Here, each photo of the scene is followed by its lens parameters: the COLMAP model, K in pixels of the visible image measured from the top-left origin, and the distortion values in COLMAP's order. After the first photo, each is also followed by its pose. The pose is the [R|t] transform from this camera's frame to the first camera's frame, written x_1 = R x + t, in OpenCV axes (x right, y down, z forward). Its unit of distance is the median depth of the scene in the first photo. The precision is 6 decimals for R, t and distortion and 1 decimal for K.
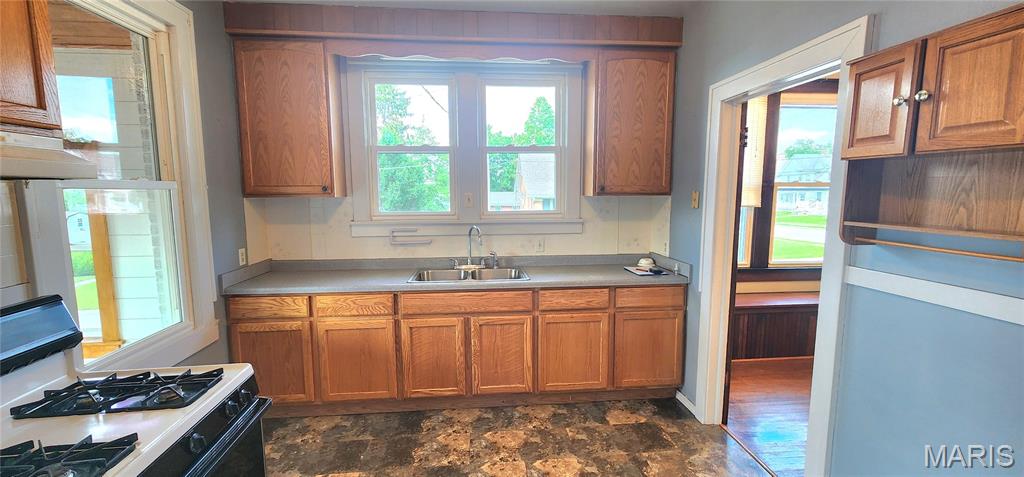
lens RADIAL K [[425.2, 0, 508.5], [0, 425.2, 239.3], [0, 0, 1]] dist [0.004474, -0.000006]
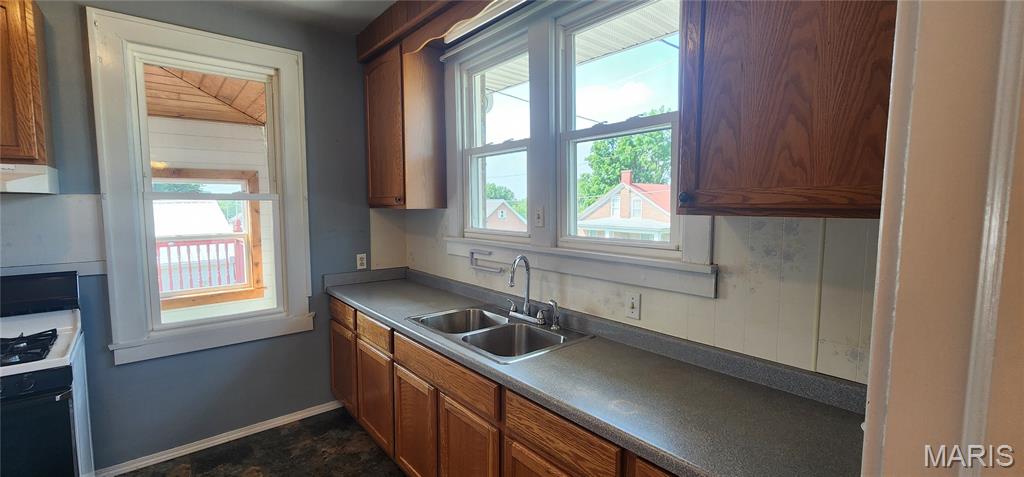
lens RADIAL K [[425.2, 0, 507.2], [0, 425.2, 237.7], [0, 0, 1]] dist [0.004474, -0.000006]
pose [[0.560846, 0.069667, -0.824984, 0.494860], [-0.096360, 0.995174, 0.018531, -0.077432], [0.822294, 0.069103, 0.564852, 0.682752]]
